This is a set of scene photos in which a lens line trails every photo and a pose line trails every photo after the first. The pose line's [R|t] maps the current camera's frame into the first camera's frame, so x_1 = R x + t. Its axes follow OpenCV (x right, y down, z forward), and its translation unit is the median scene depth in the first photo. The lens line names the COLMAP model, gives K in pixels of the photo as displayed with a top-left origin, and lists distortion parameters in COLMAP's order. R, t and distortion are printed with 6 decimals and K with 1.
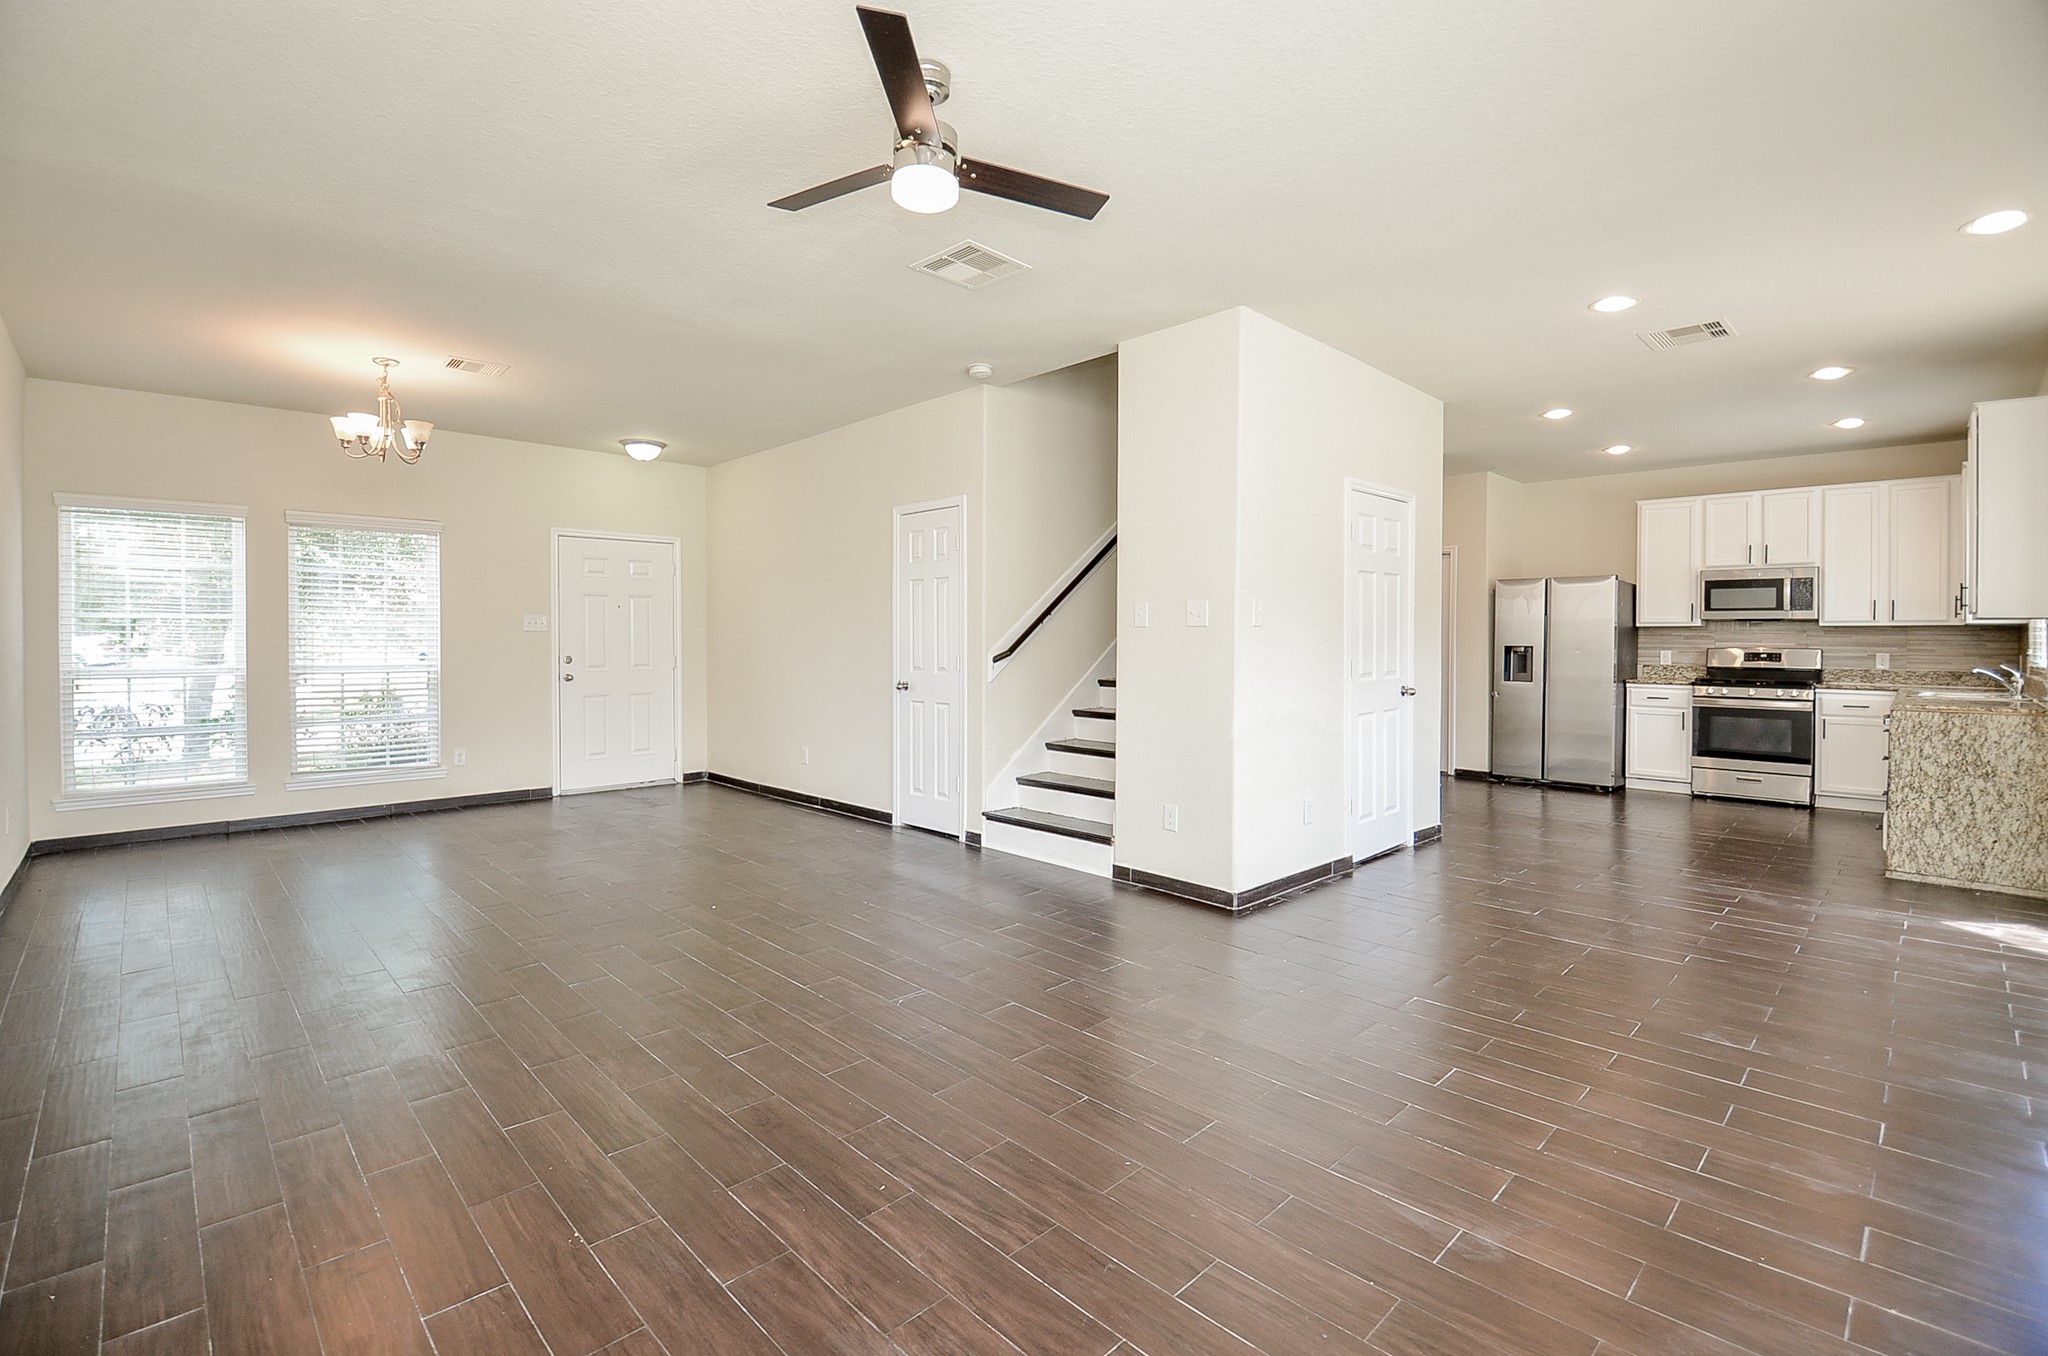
lens RADIAL K [[914.1, 0, 1014.7], [0, 914.1, 651.8], [0, 0, 1]] dist [-0.000408, -0.000152]
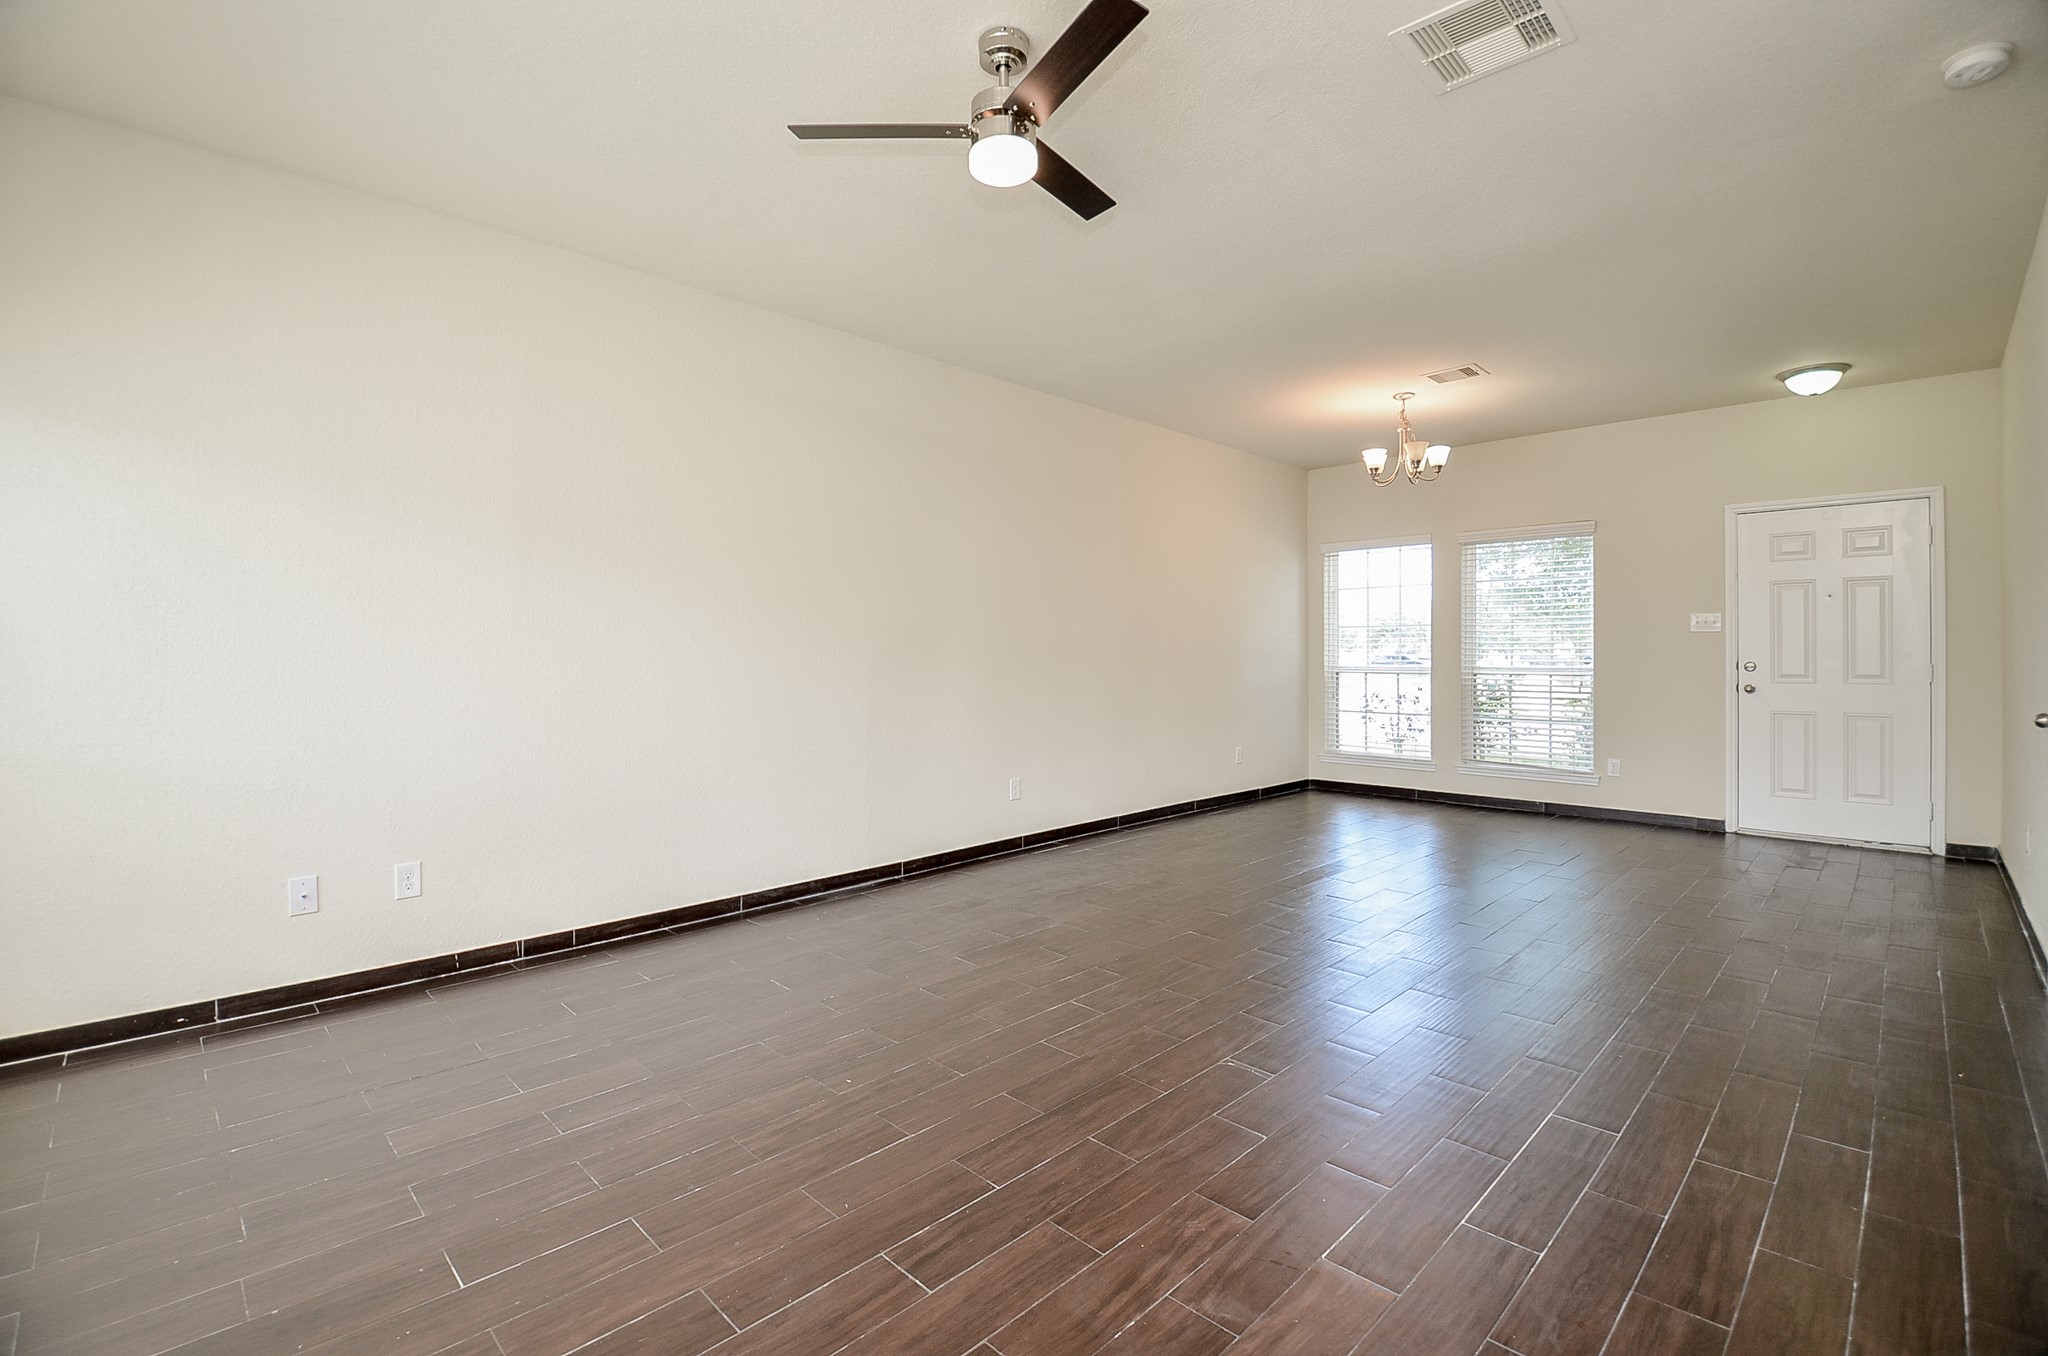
lens RADIAL K [[914.1, 0, 1014.7], [0, 914.1, 651.8], [0, 0, 1]] dist [-0.000408, -0.000152]
pose [[0.013050, -0.002414, -0.999912, 0.318053], [-0.015869, 0.999871, -0.002621, 0.008465], [0.999789, 0.015902, 0.013010, 0.361278]]
